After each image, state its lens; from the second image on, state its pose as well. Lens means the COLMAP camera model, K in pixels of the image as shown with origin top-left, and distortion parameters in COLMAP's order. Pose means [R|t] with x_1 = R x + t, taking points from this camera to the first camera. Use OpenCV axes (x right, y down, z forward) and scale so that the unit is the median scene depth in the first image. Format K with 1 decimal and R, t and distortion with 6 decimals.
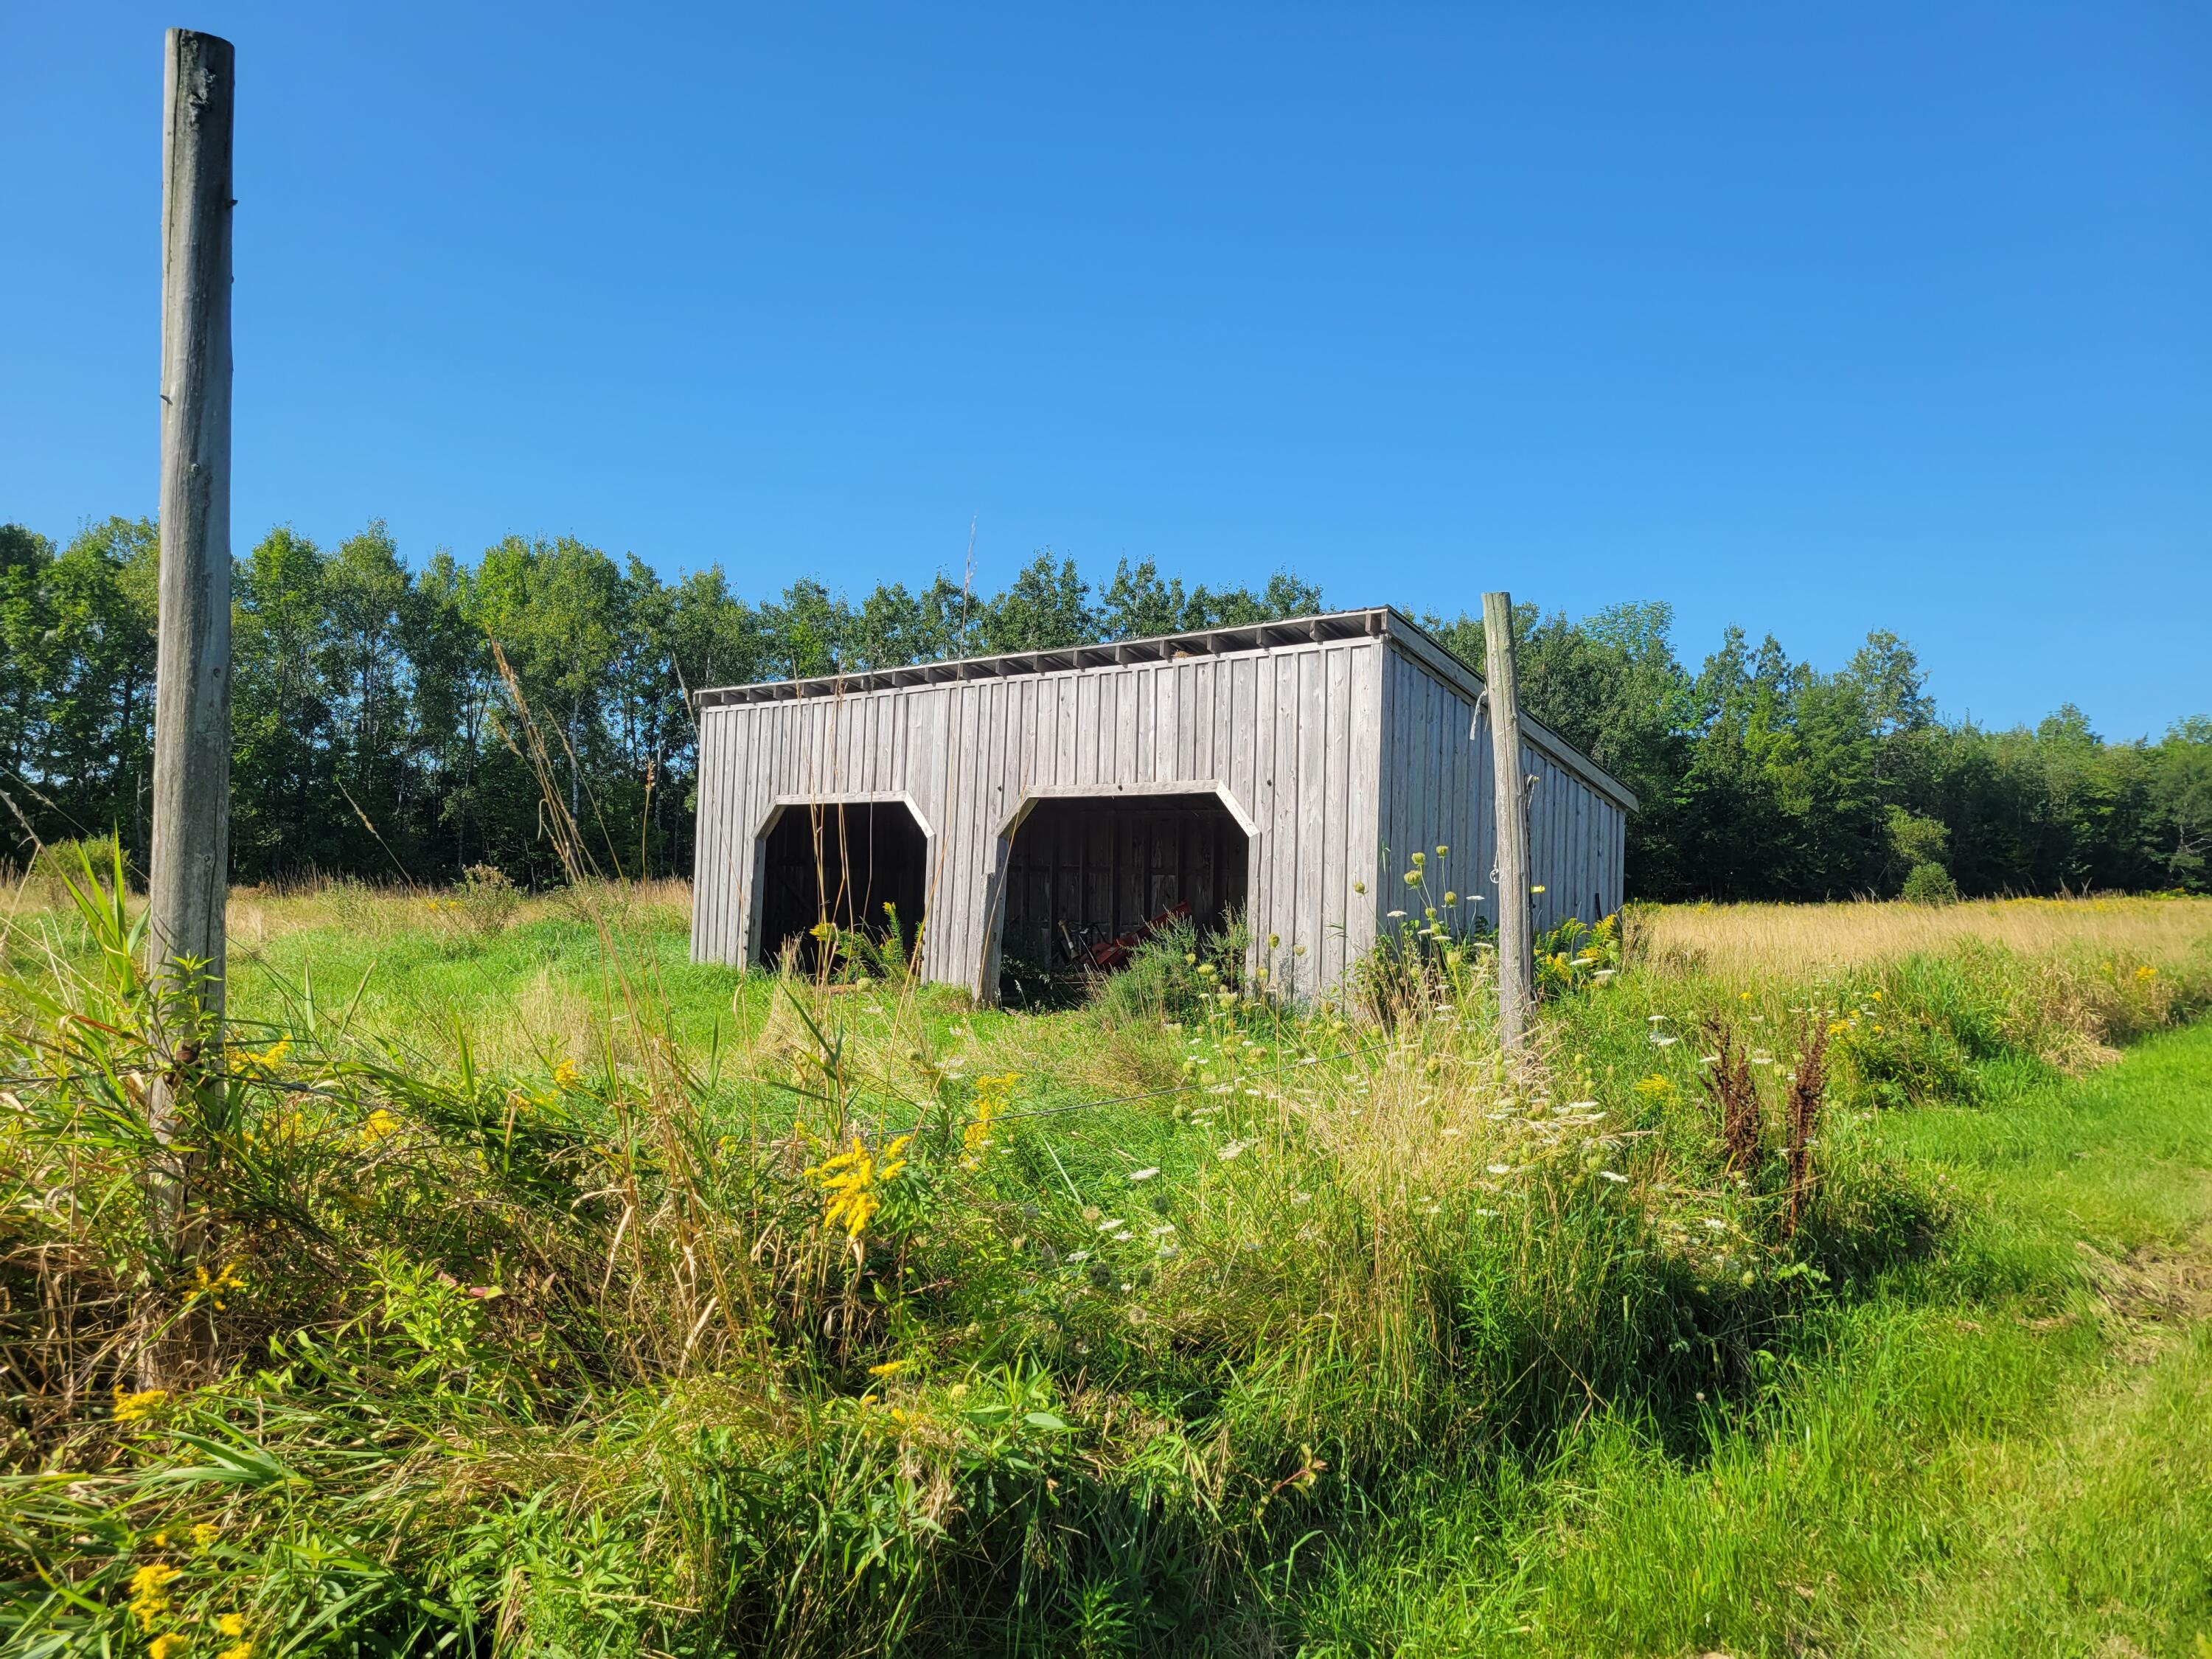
lens RADIAL K [[1691.0, 0, 1110.5], [0, 1691.0, 828.5], [0, 0, 1]] dist [-0.008128, -0.008929]
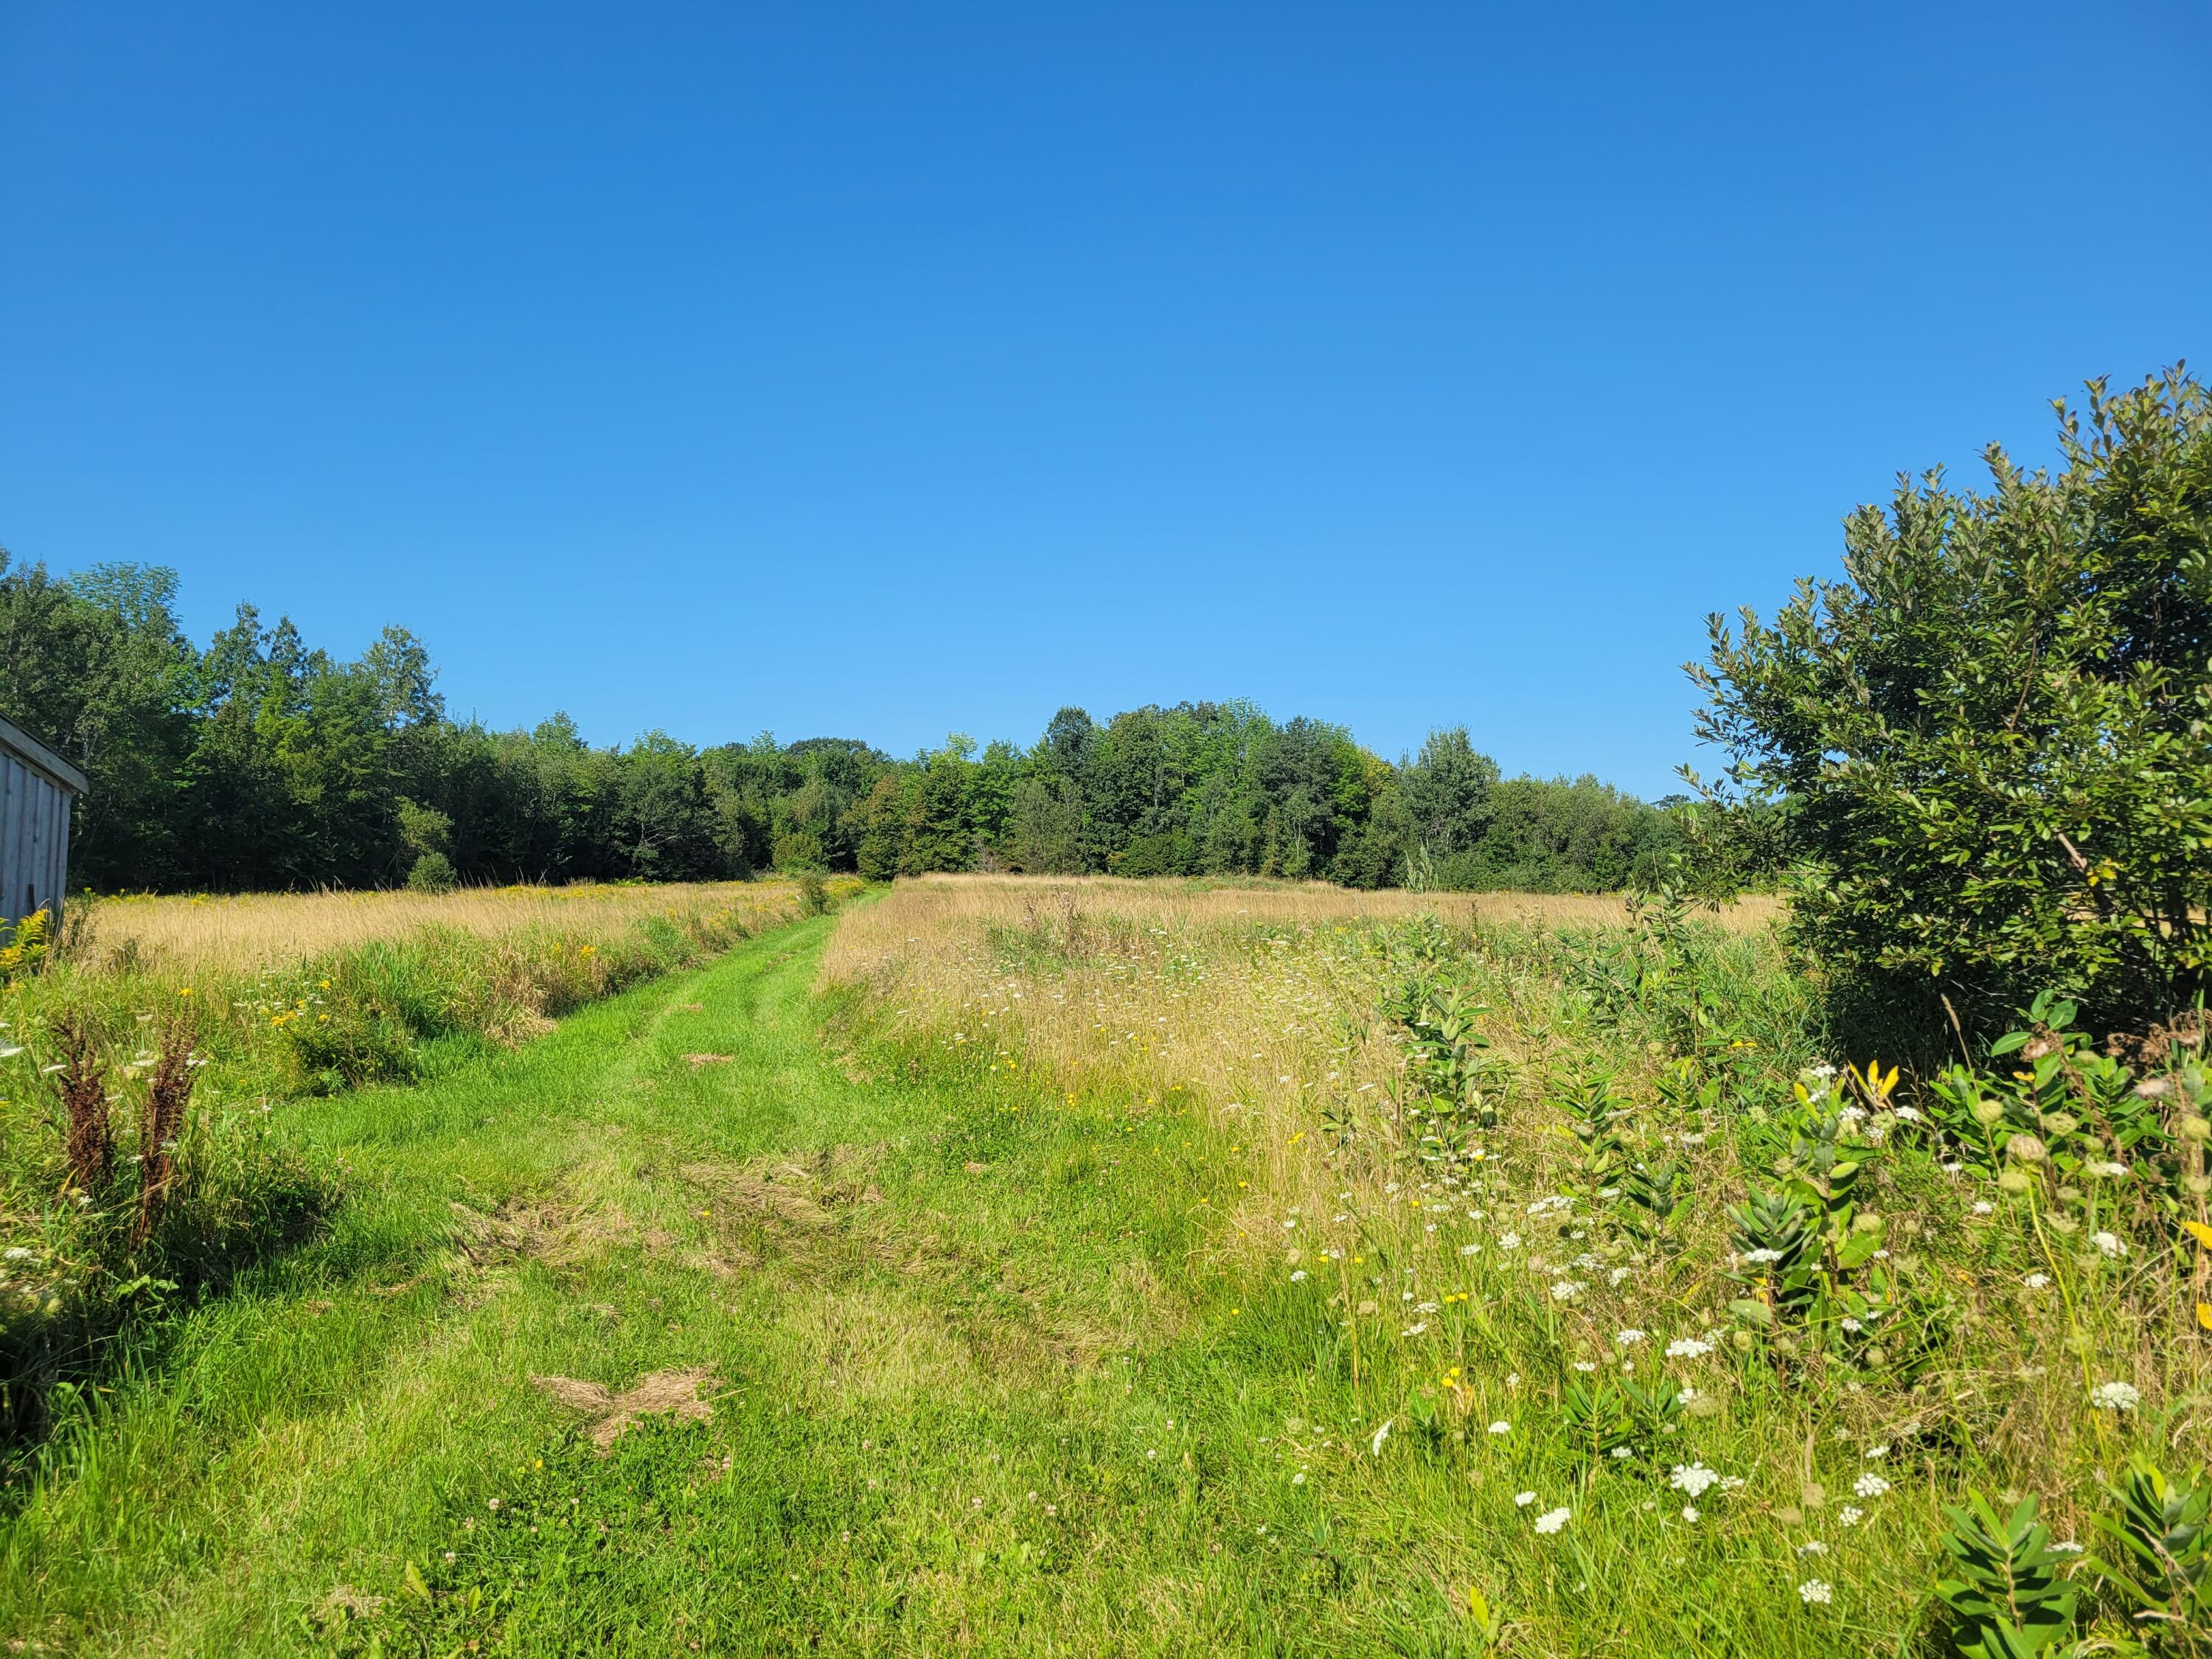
lens RADIAL K [[1691.0, 0, 1105.8], [0, 1691.0, 830.8], [0, 0, 1]] dist [-0.008128, -0.008929]
pose [[0.598167, 0.018256, 0.801163, -0.100585], [-0.024230, 0.999695, -0.004689, 0.001442], [-0.801005, -0.016607, 0.598427, 0.037359]]
